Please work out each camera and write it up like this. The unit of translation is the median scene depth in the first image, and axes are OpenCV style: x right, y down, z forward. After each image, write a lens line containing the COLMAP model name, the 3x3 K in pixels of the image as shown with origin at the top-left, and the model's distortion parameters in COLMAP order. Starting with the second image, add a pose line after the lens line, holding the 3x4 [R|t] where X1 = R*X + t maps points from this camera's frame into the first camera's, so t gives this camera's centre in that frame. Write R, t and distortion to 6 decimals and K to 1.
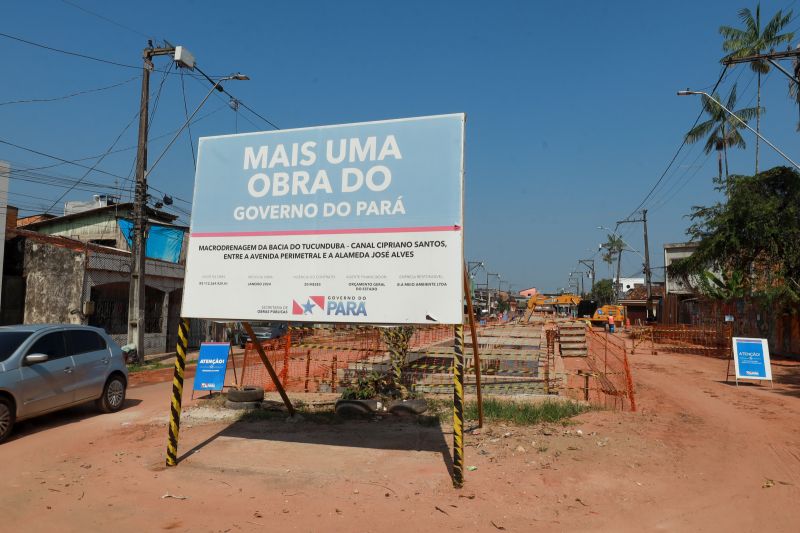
lens RADIAL K [[588.2, 0, 400.0], [0, 588.2, 266.5], [0, 0, 1]] dist [-0.034946, 0.000432]
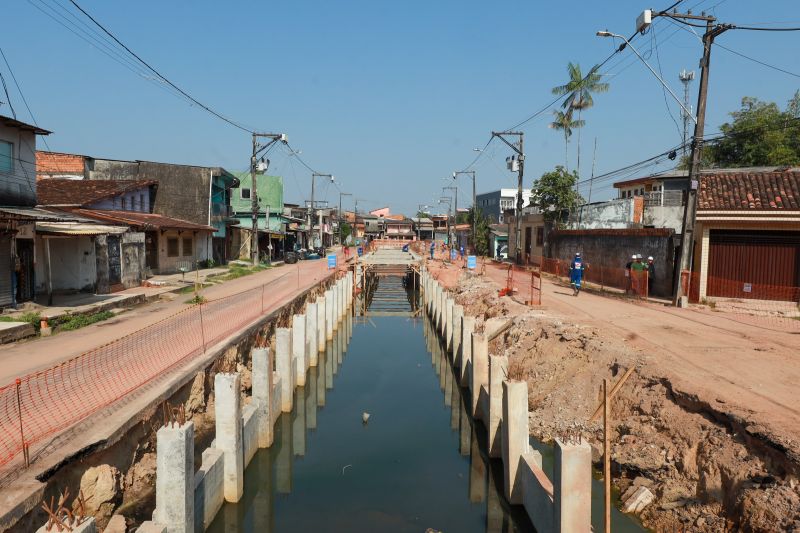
lens RADIAL K [[588.2, 0, 400.0], [0, 588.2, 266.5], [0, 0, 1]] dist [-0.034946, 0.000432]
pose [[0.968992, -0.022666, 0.246049, 0.087517], [-0.009502, 0.991629, 0.128769, 0.026824], [-0.246908, -0.127114, 0.960666, 0.414755]]
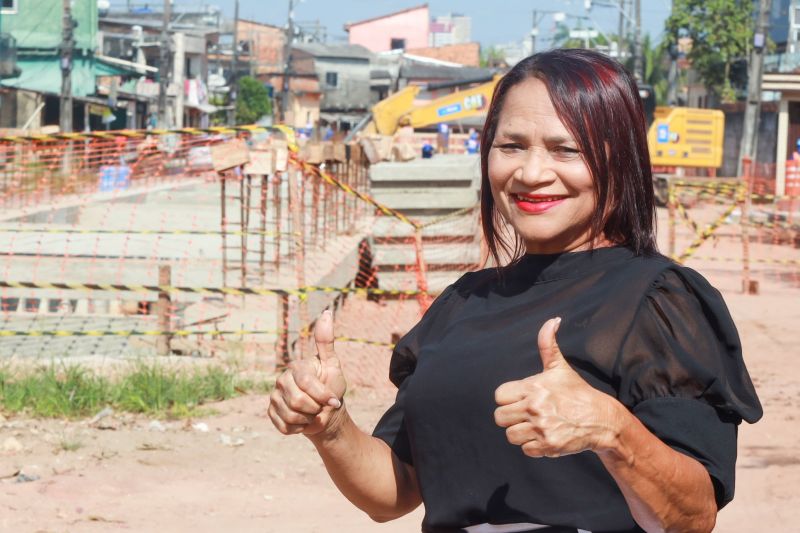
lens RADIAL K [[3171.7, 0, 400.0], [0, 3171.7, 266.5], [0, 0, 1]] dist [-0.041204, 0.473015]
pose [[0.977372, -0.001981, 0.211520, 0.000513], [-0.023343, 0.992838, 0.117162, -0.002900], [-0.210237, -0.119448, 0.970326, -0.051809]]
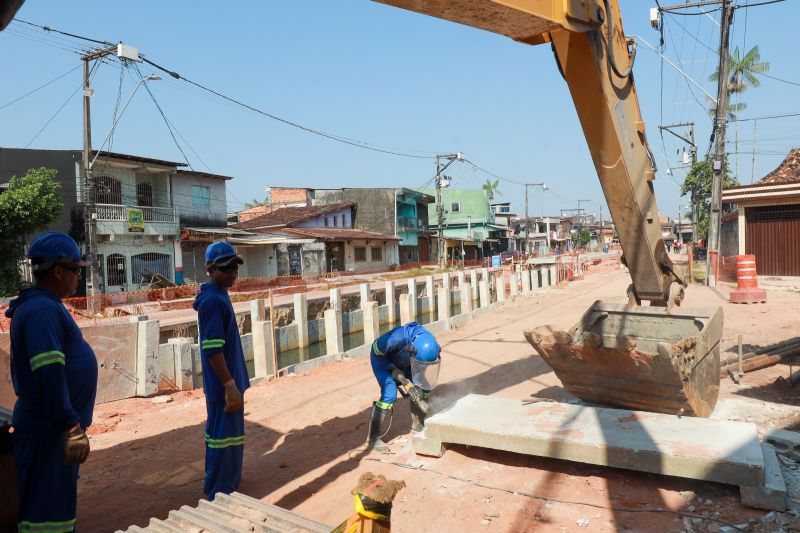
lens RADIAL K [[588.2, 0, 400.0], [0, 588.2, 266.5], [0, 0, 1]] dist [-0.034946, 0.000432]
pose [[0.973249, -0.050291, -0.224181, 0.152831], [0.072572, 0.993085, 0.092284, 0.031053], [0.217990, -0.106084, 0.970168, 0.372251]]
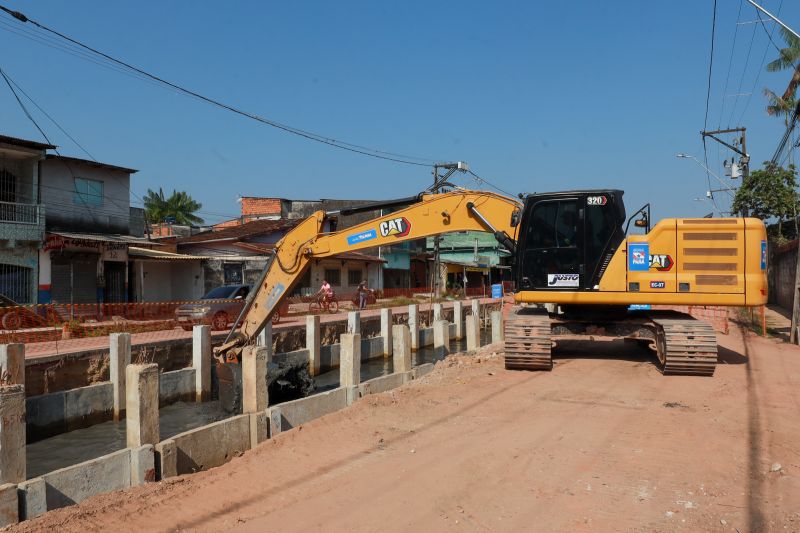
lens RADIAL K [[588.2, 0, 400.0], [0, 588.2, 266.5], [0, 0, 1]] dist [-0.034946, 0.000432]
pose [[0.963208, -0.029339, -0.267149, 0.161731], [0.043104, 0.998020, 0.045807, 0.037201], [0.265276, -0.055637, 0.962566, 0.436378]]
